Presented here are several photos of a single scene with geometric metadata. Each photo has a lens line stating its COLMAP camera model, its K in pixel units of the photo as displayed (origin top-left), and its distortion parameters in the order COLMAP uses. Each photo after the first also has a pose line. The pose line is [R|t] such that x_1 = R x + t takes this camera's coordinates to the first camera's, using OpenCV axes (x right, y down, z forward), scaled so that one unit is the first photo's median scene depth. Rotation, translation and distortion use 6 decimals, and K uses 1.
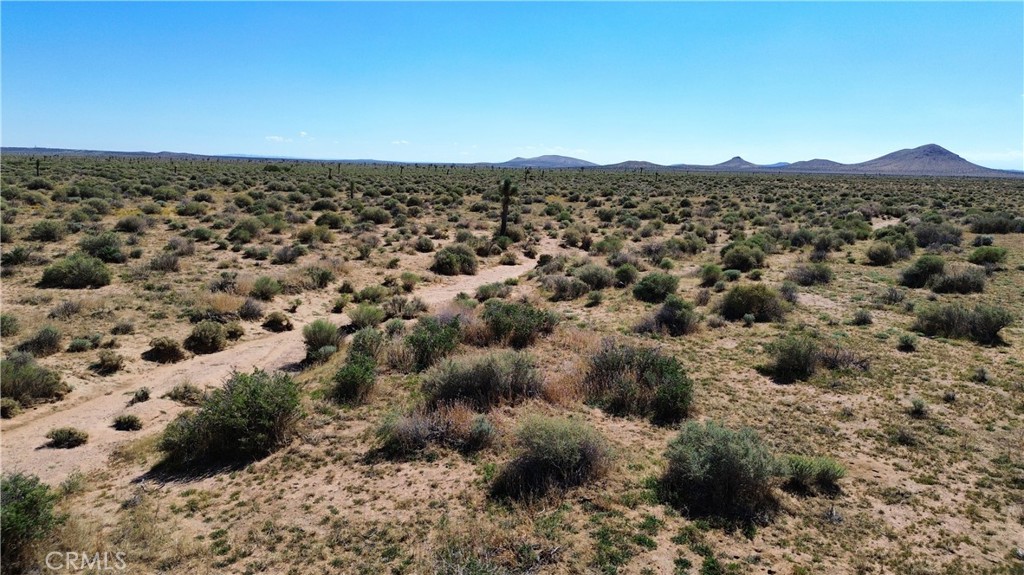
lens RADIAL K [[723.4, 0, 511.2], [0, 723.4, 286.2], [0, 0, 1]] dist [0.084537, -0.097690]
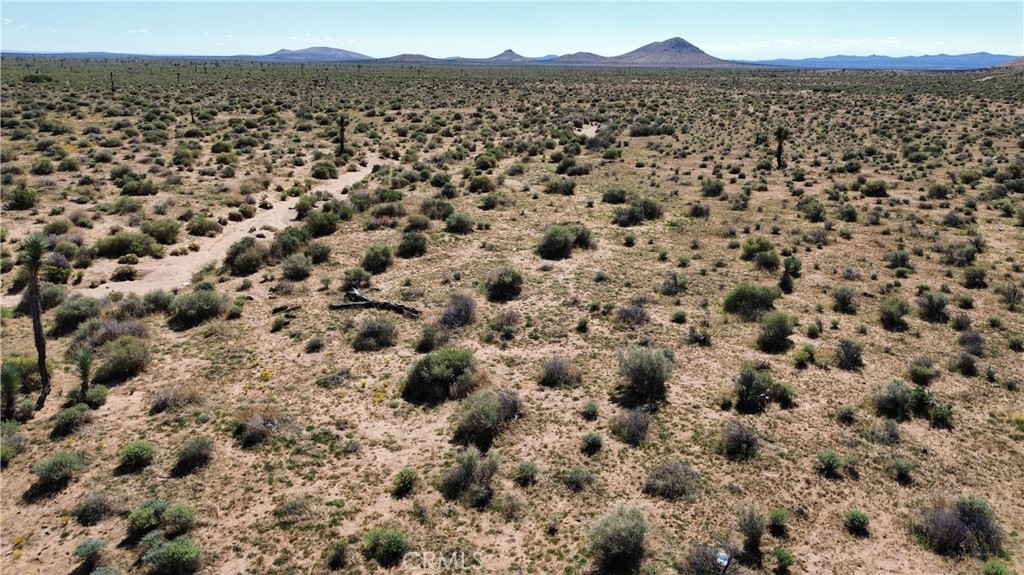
lens RADIAL K [[723.4, 0, 511.2], [0, 723.4, 286.2], [0, 0, 1]] dist [0.084537, -0.097690]
pose [[0.955960, -0.094856, 0.277747, -0.162720], [0.055644, 0.987745, 0.145817, 0.008020], [-0.288175, -0.123941, 0.949523, -0.817843]]
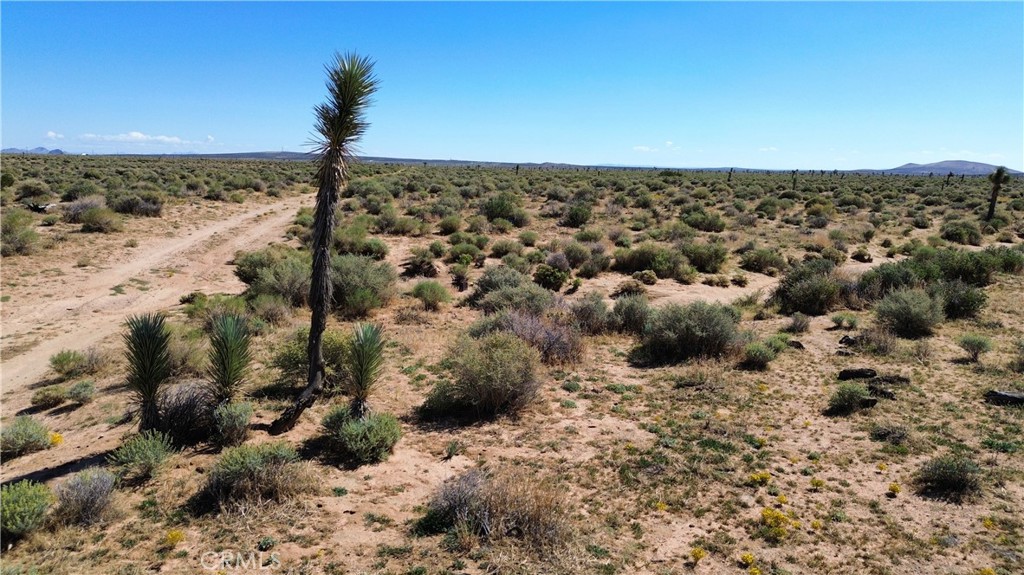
lens RADIAL K [[723.4, 0, 511.2], [0, 723.4, 286.2], [0, 0, 1]] dist [0.084537, -0.097690]
pose [[0.886253, 0.073825, -0.457280, -0.173916], [-0.078870, 0.996852, 0.008077, 0.098762], [0.456437, 0.028907, 0.889286, -0.402463]]
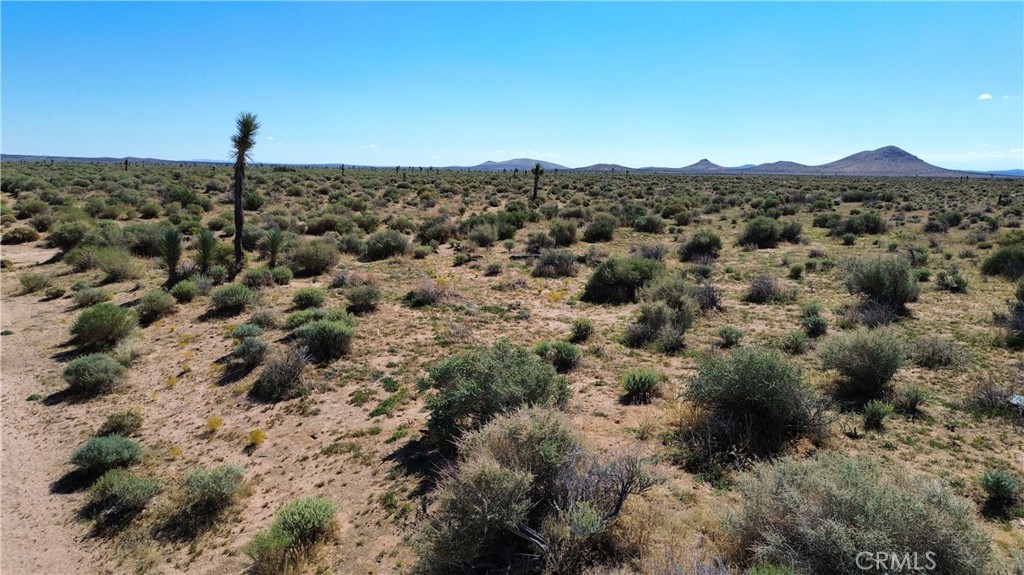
lens RADIAL K [[723.4, 0, 511.2], [0, 723.4, 286.2], [0, 0, 1]] dist [0.084537, -0.097690]
pose [[0.999194, -0.012121, 0.038261, -0.163088], [0.012302, 0.999914, -0.004515, 0.163614], [-0.038203, 0.004983, 0.999258, -0.770926]]
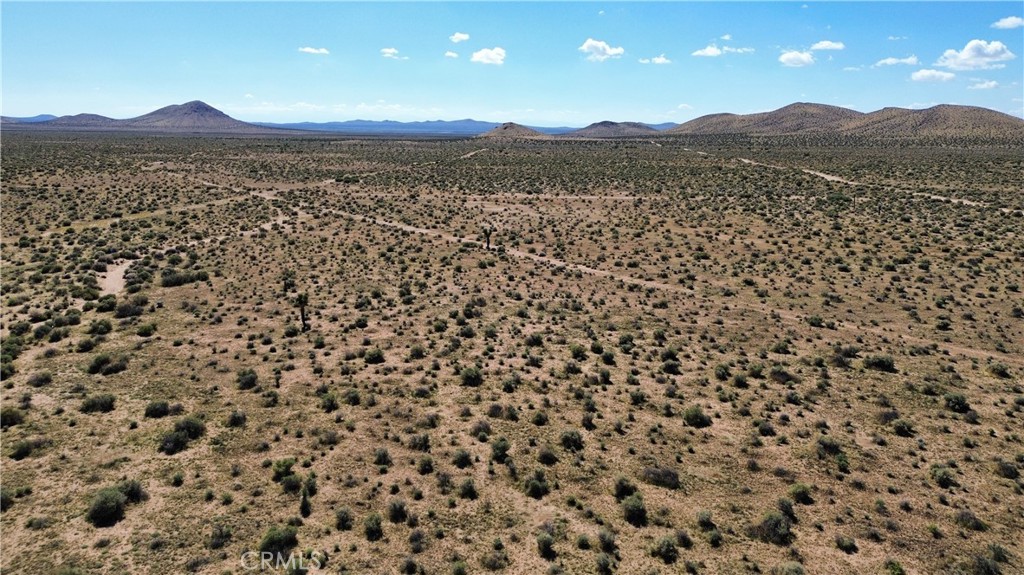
lens RADIAL K [[729.5, 0, 510.5], [0, 729.5, 283.0], [0, 0, 1]] dist [0.054535, -0.052103]
pose [[0.621397, -0.176149, 0.763438, -0.249261], [0.132416, 0.983994, 0.119258, -0.300516], [-0.772225, 0.026985, 0.634775, -1.107349]]
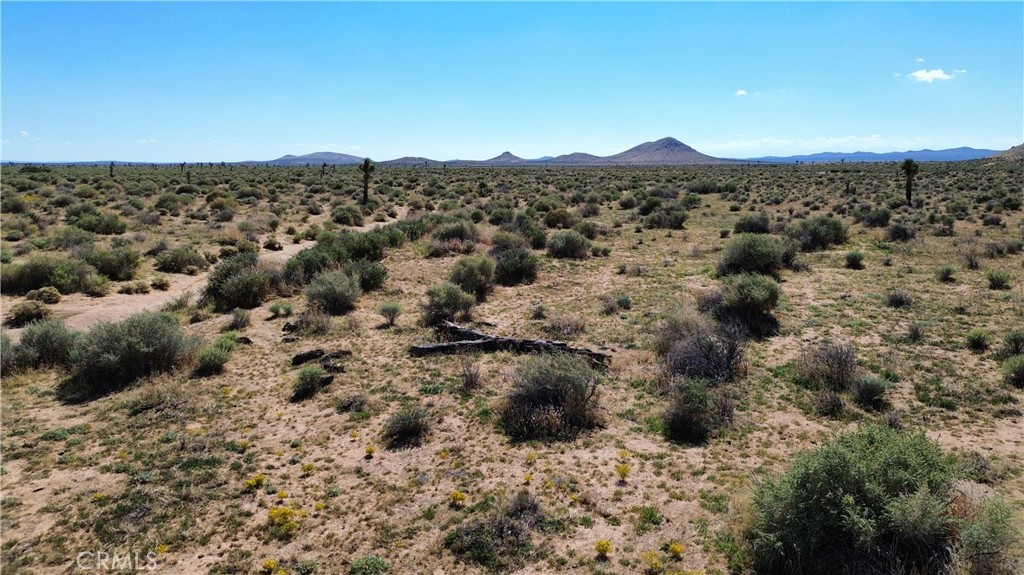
lens RADIAL K [[723.4, 0, 511.2], [0, 723.4, 286.2], [0, 0, 1]] dist [0.084537, -0.097690]
pose [[0.954583, -0.074415, 0.288501, -0.189719], [0.072998, 0.997209, 0.015684, 0.096245], [-0.288863, 0.006088, 0.957351, -0.402268]]
